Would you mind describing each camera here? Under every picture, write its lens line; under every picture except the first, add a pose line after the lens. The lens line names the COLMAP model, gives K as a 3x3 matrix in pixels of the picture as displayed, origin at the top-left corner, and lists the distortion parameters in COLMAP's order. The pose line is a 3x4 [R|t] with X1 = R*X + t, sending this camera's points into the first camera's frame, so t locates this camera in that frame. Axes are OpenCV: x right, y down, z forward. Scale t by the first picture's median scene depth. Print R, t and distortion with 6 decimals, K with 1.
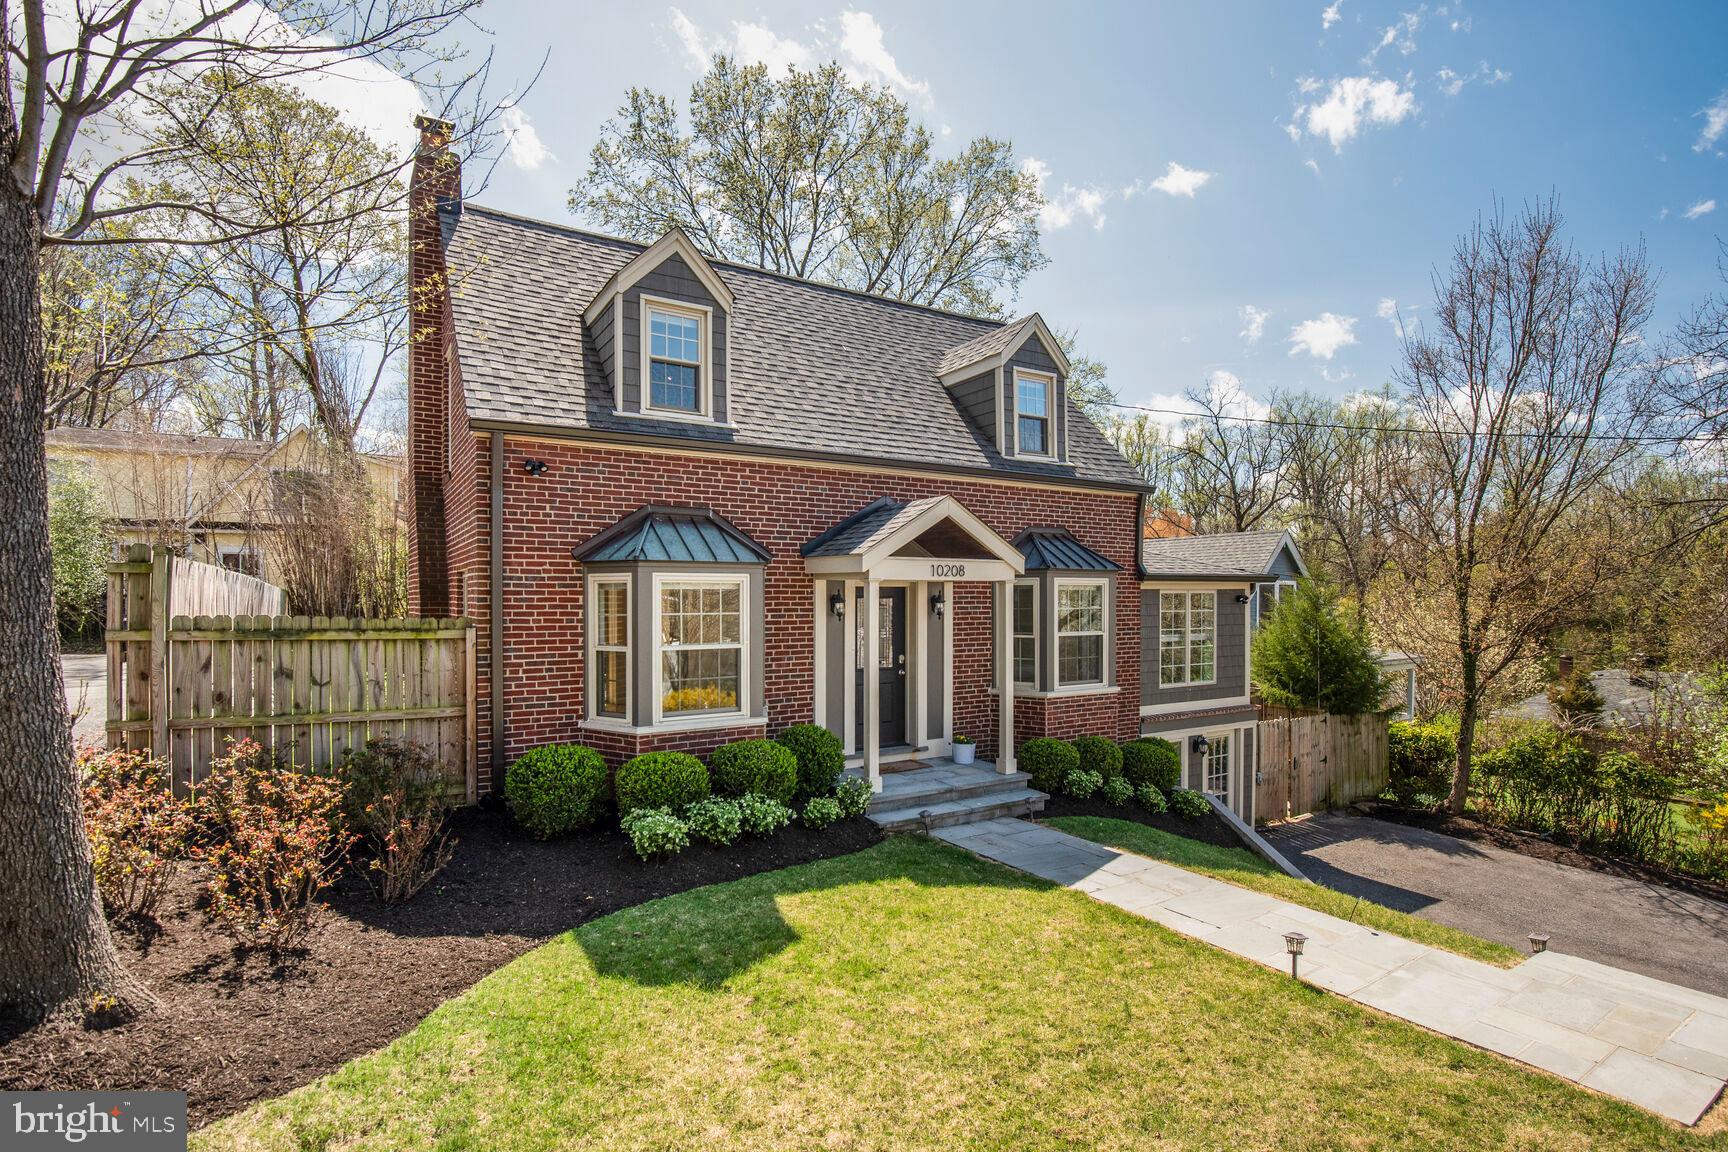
lens RADIAL K [[815.0, 0, 886.3], [0, 815.0, 588.7], [0, 0, 1]] dist [-0.010577, -0.009730]
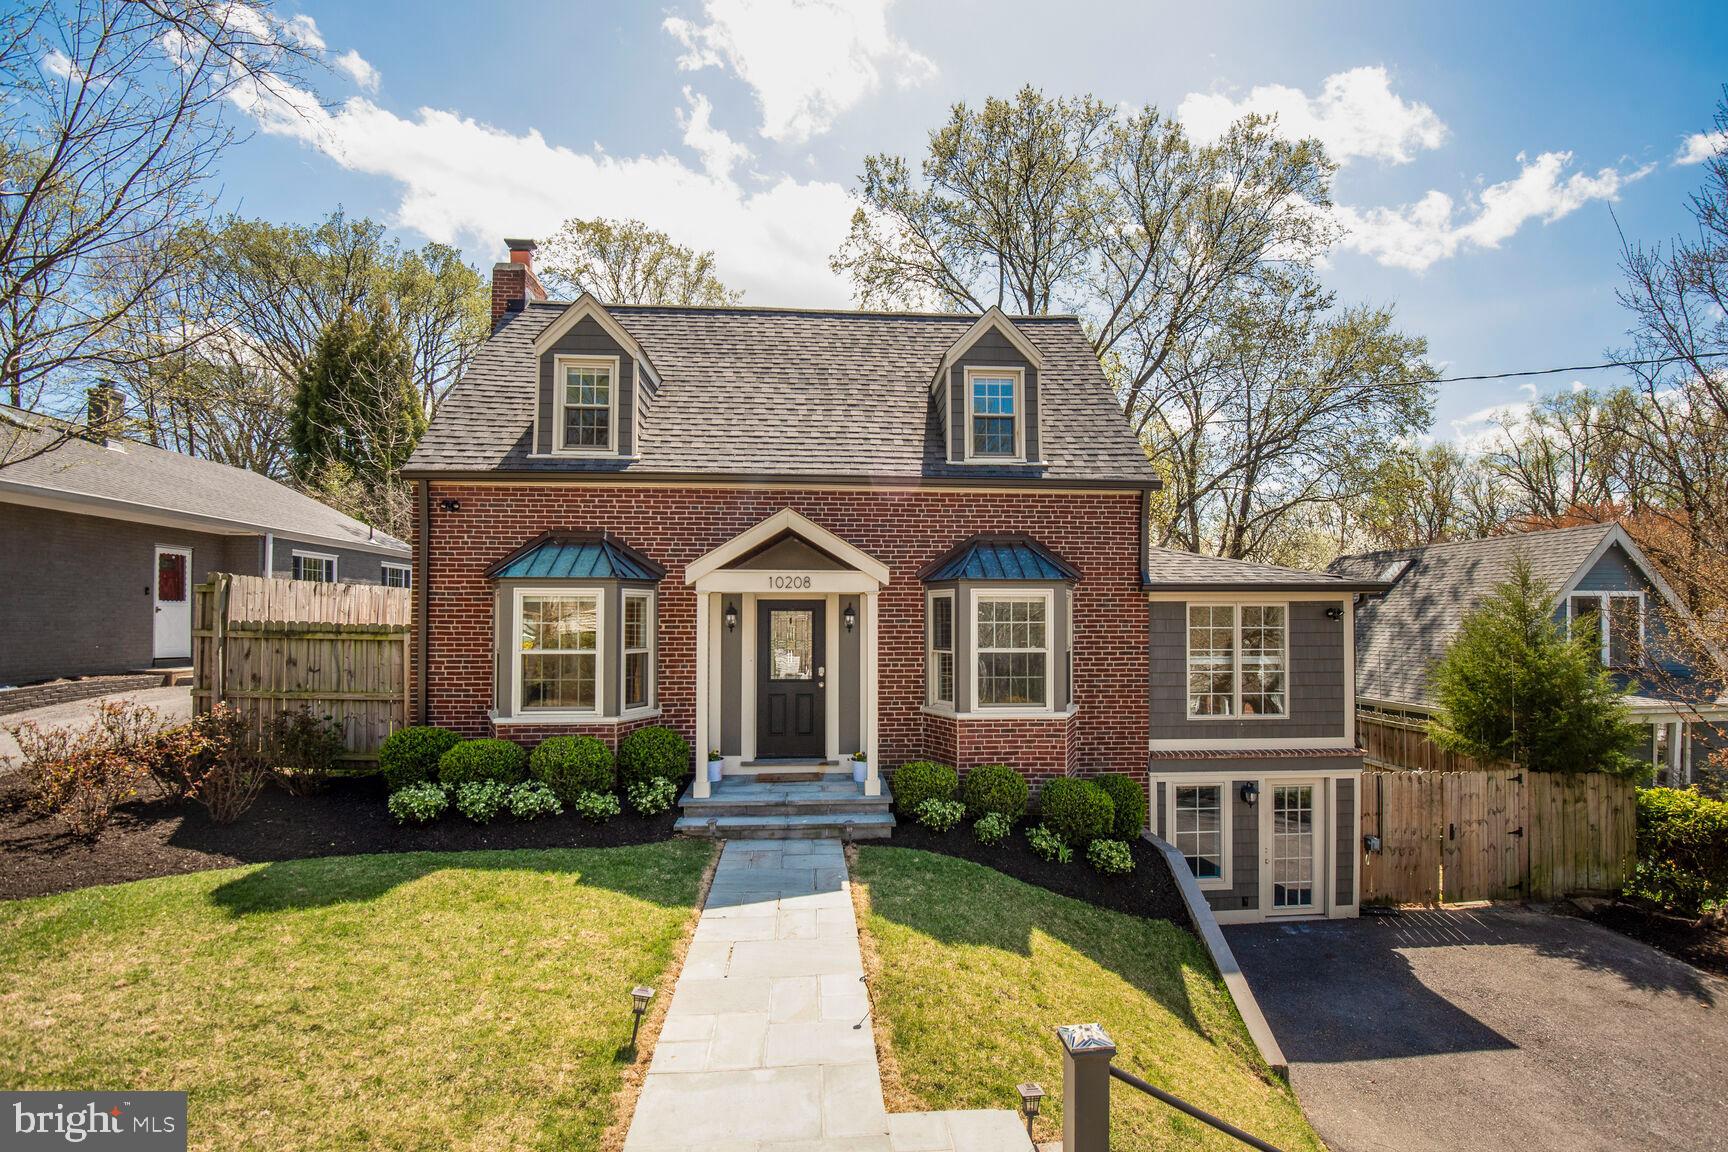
lens RADIAL K [[815.0, 0, 943.8], [0, 815.0, 578.1], [0, 0, 1]] dist [-0.010577, -0.009730]
pose [[0.897816, -0.014640, -0.440128, 0.660510], [0.001740, 0.999557, -0.029700, 0.001601], [0.440368, 0.025899, 0.897444, 0.176024]]
